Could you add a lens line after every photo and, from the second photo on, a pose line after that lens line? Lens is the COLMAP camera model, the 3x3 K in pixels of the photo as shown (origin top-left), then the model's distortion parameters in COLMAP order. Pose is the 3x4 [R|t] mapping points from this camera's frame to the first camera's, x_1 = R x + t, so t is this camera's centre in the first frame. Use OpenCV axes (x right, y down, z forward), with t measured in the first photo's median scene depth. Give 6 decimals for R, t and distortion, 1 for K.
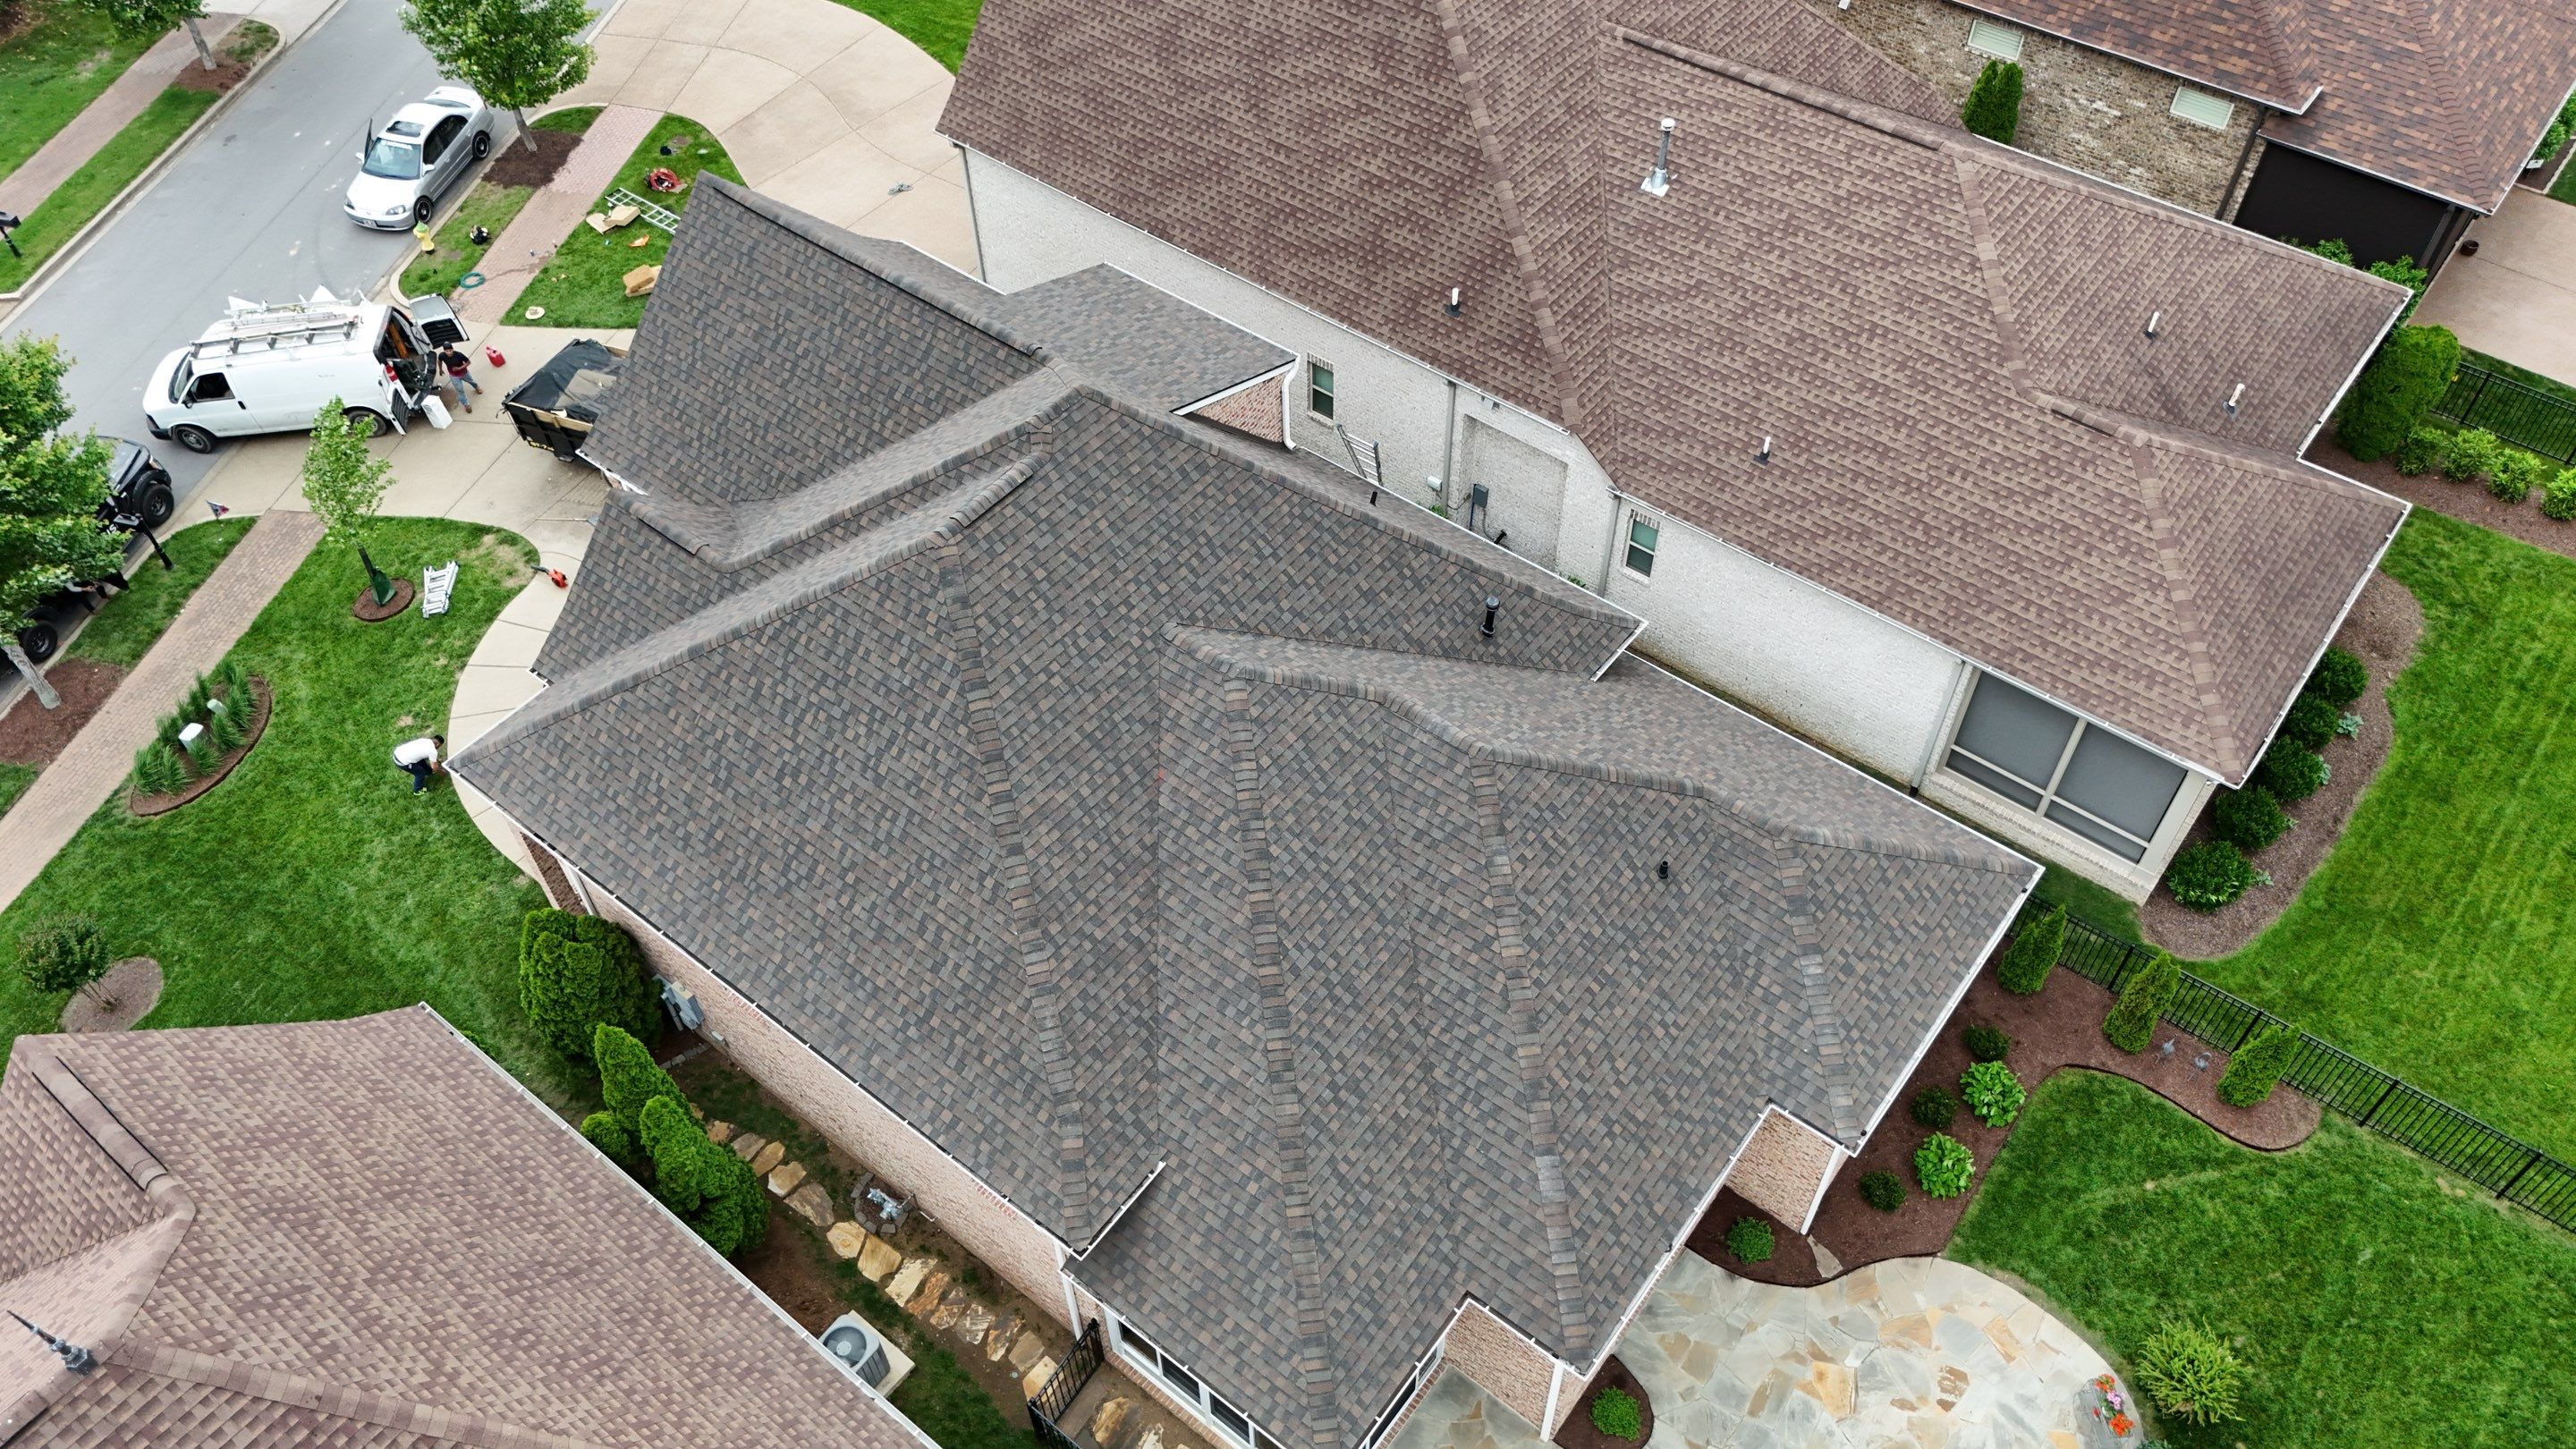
lens RADIAL K [[1887.6, 0, 1290.2], [0, 1887.6, 729.1], [0, 0, 1]] dist [0.072868, -0.067134]
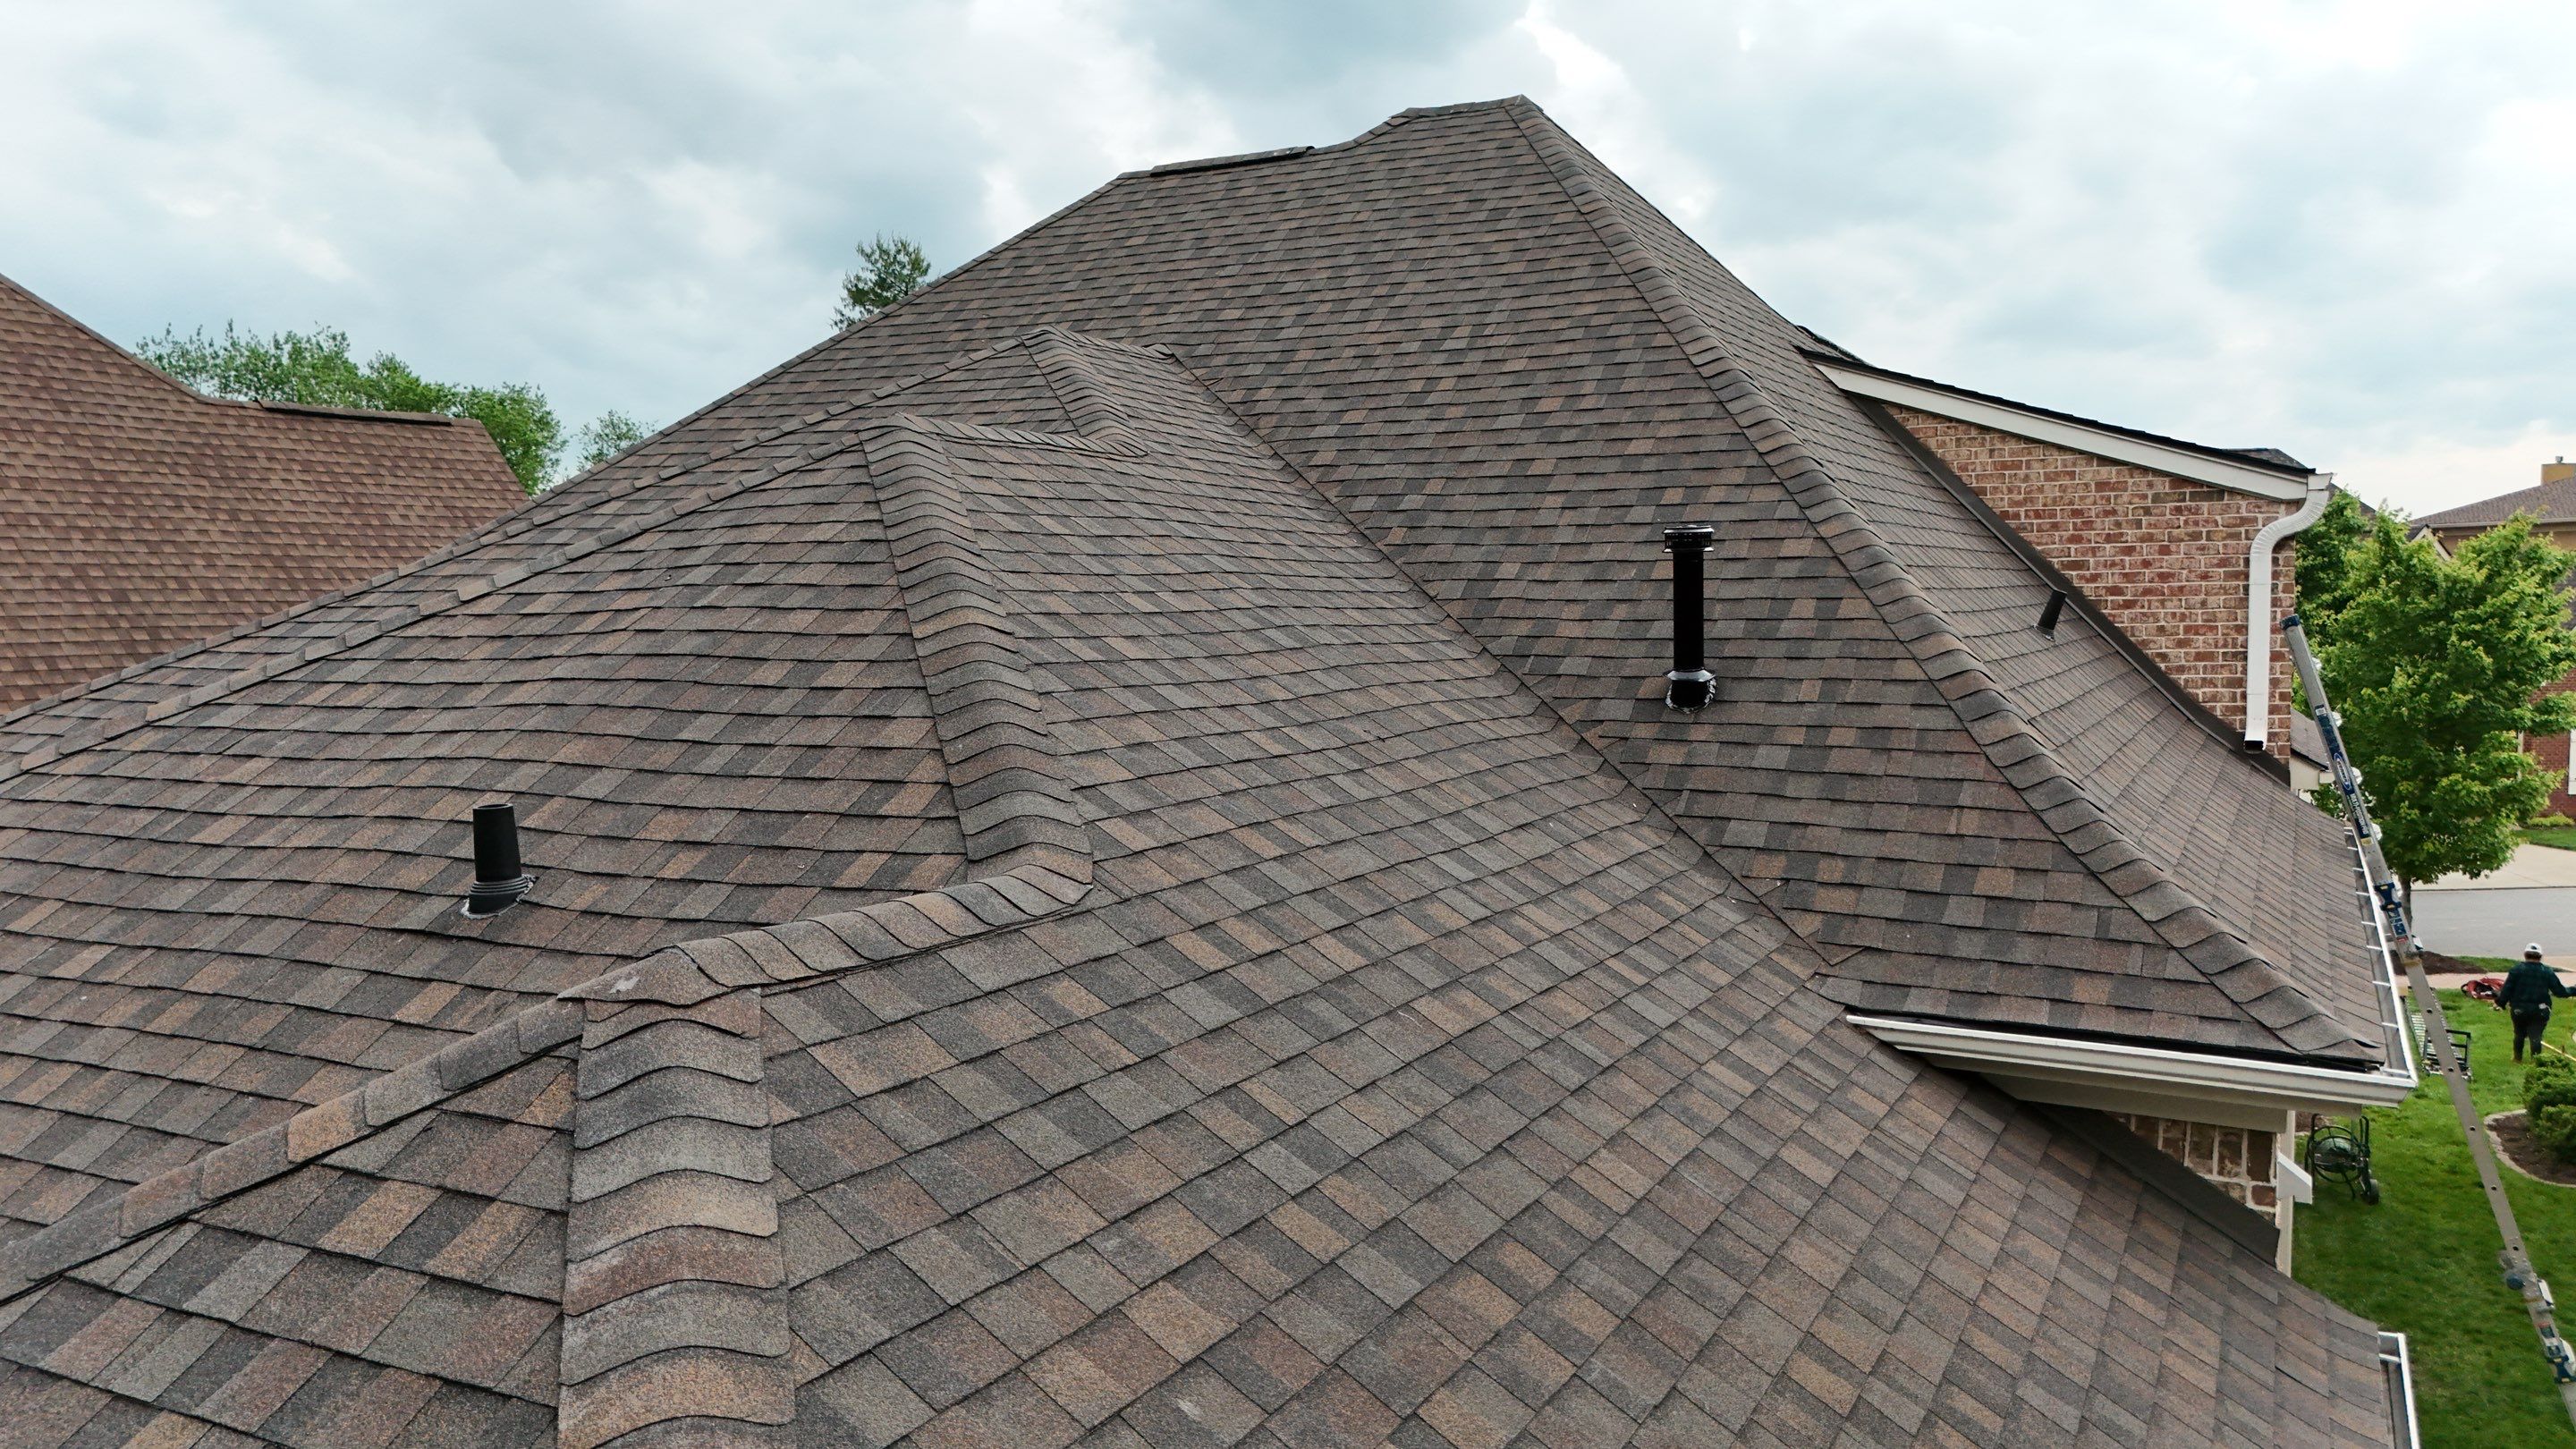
lens RADIAL K [[1887.6, 0, 1292.6], [0, 1887.6, 736.2], [0, 0, 1]] dist [0.072868, -0.067134]
pose [[0.187329, 0.091533, -0.978023, 0.342120], [-0.748370, 0.658225, -0.081739, 0.017841], [0.636278, 0.747236, 0.191806, 0.856534]]
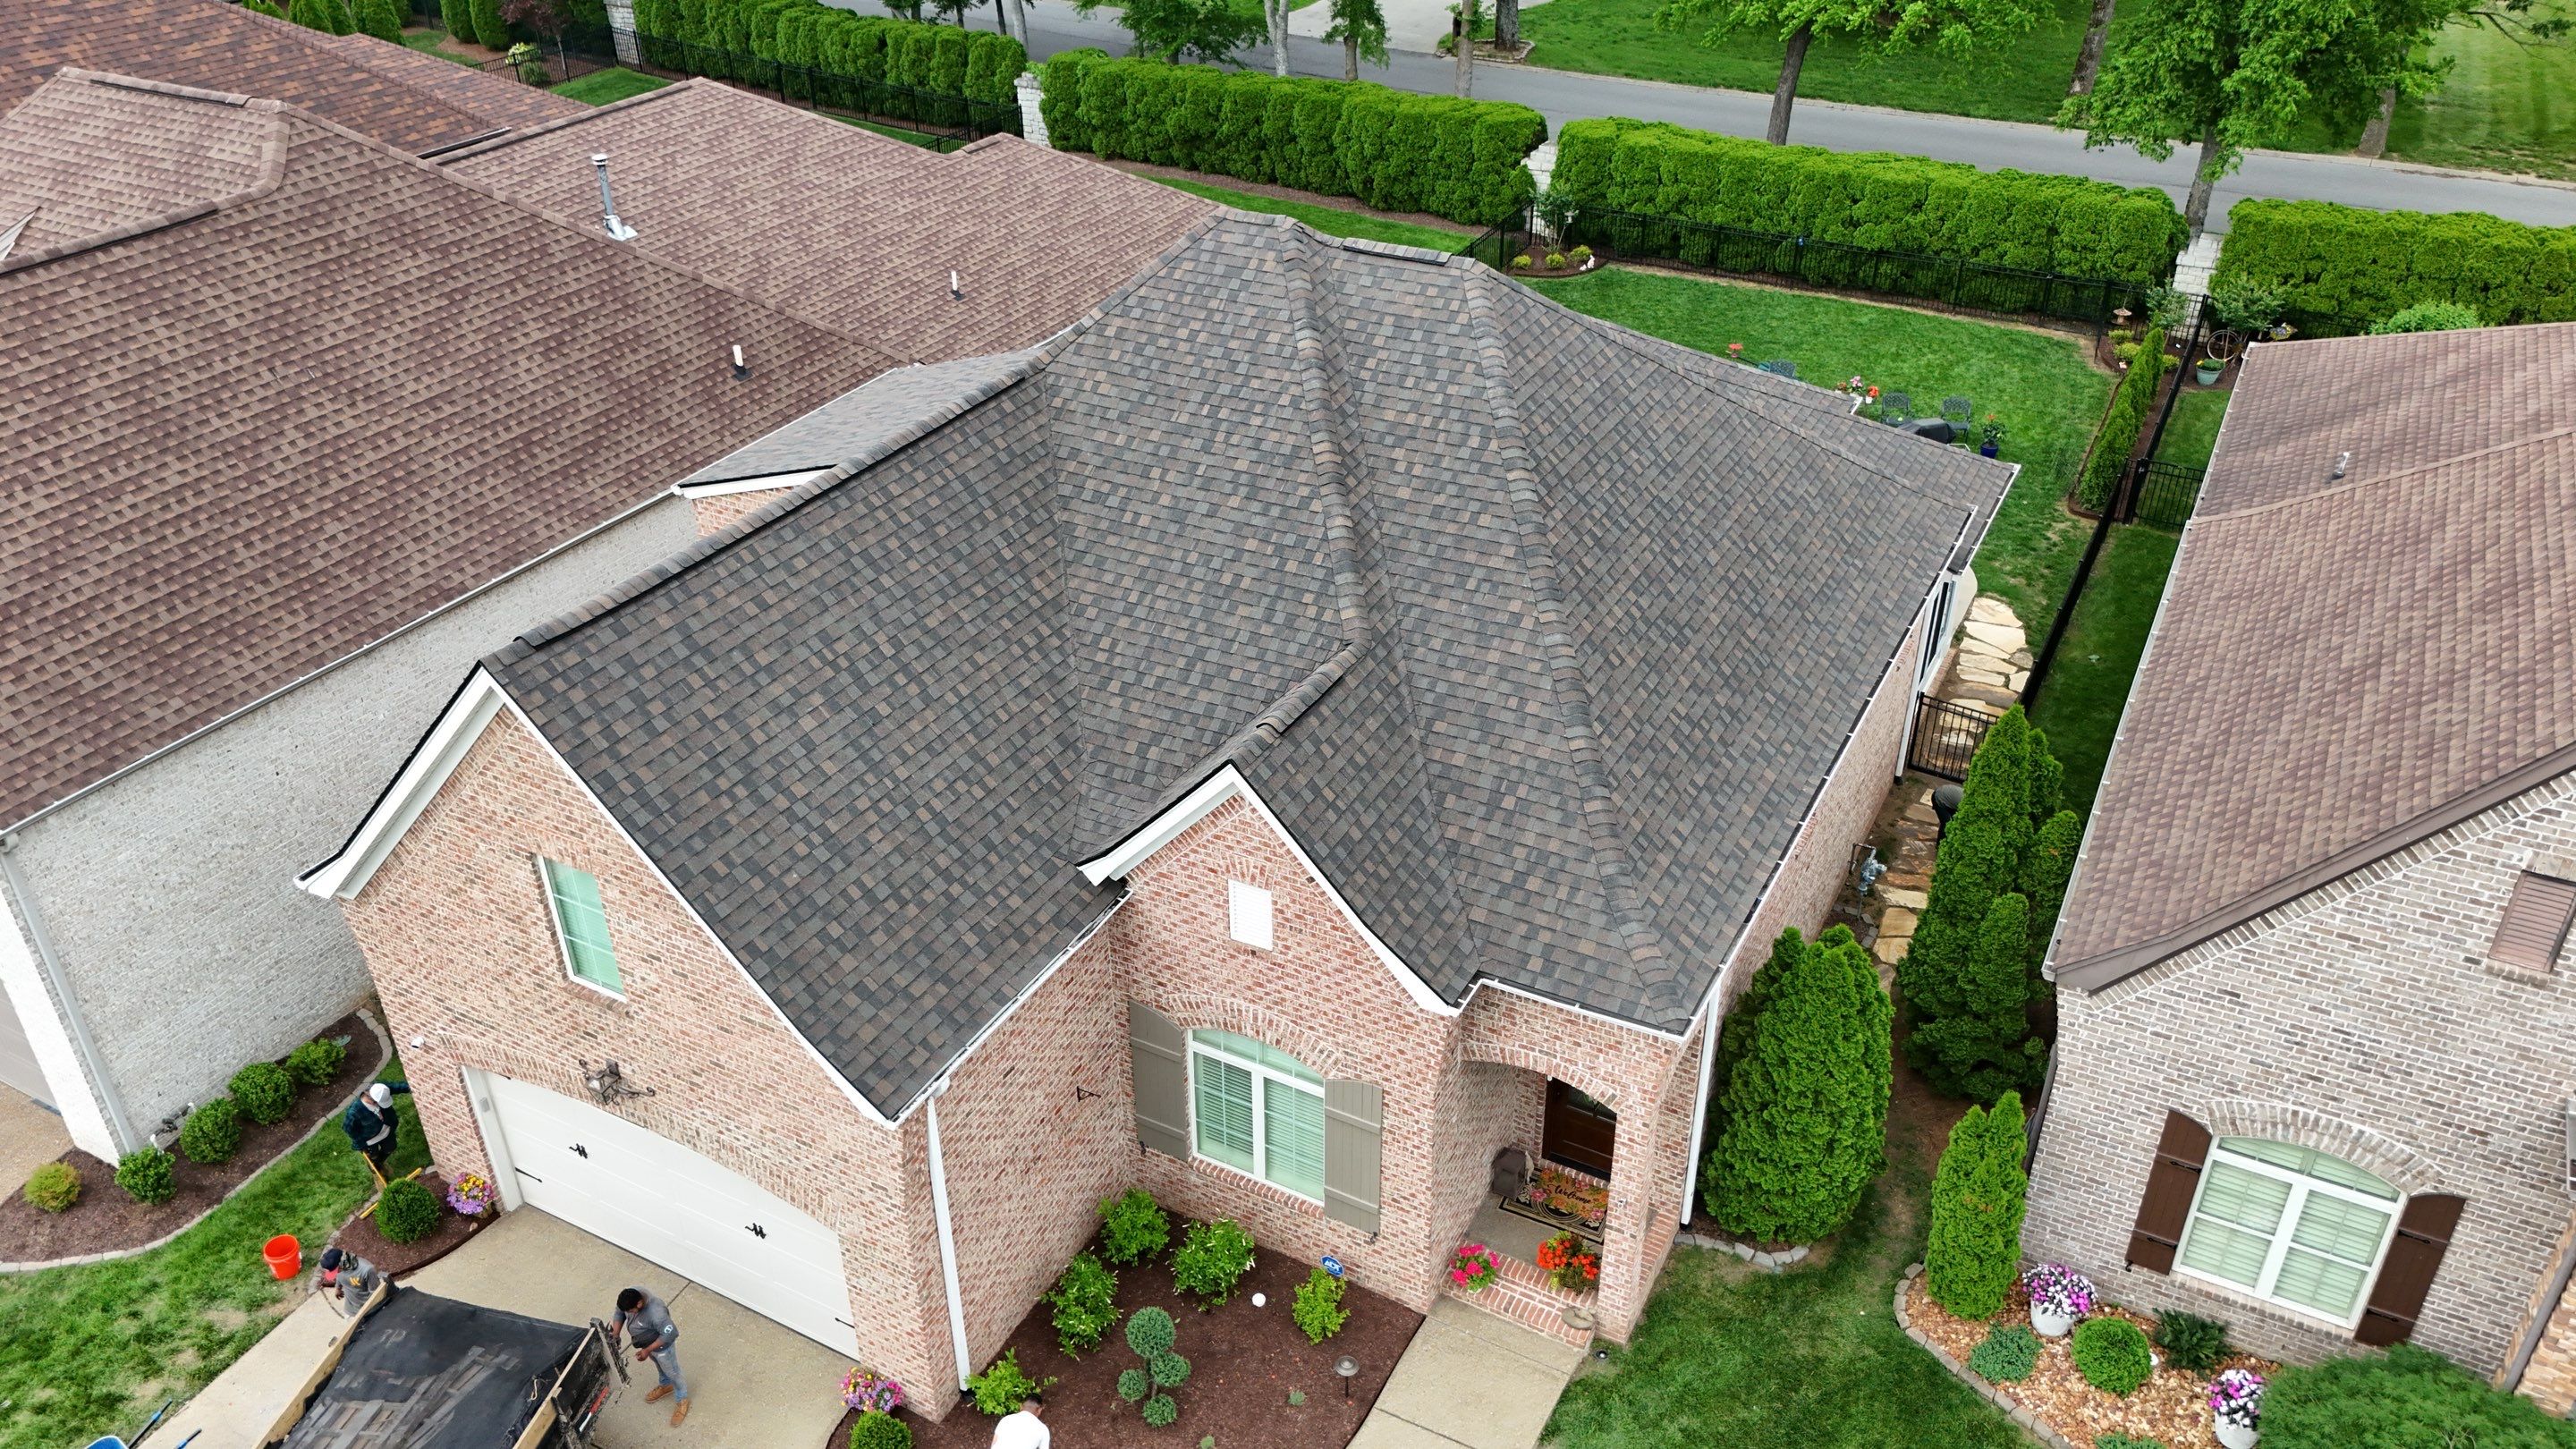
lens RADIAL K [[1887.6, 0, 1293.8], [0, 1887.6, 726.1], [0, 0, 1]] dist [0.072868, -0.067134]
pose [[-0.172496, -0.501502, 0.847786, -0.825510], [0.759507, 0.480331, 0.438671, -0.362613], [-0.627212, 0.719568, 0.298039, 0.771457]]
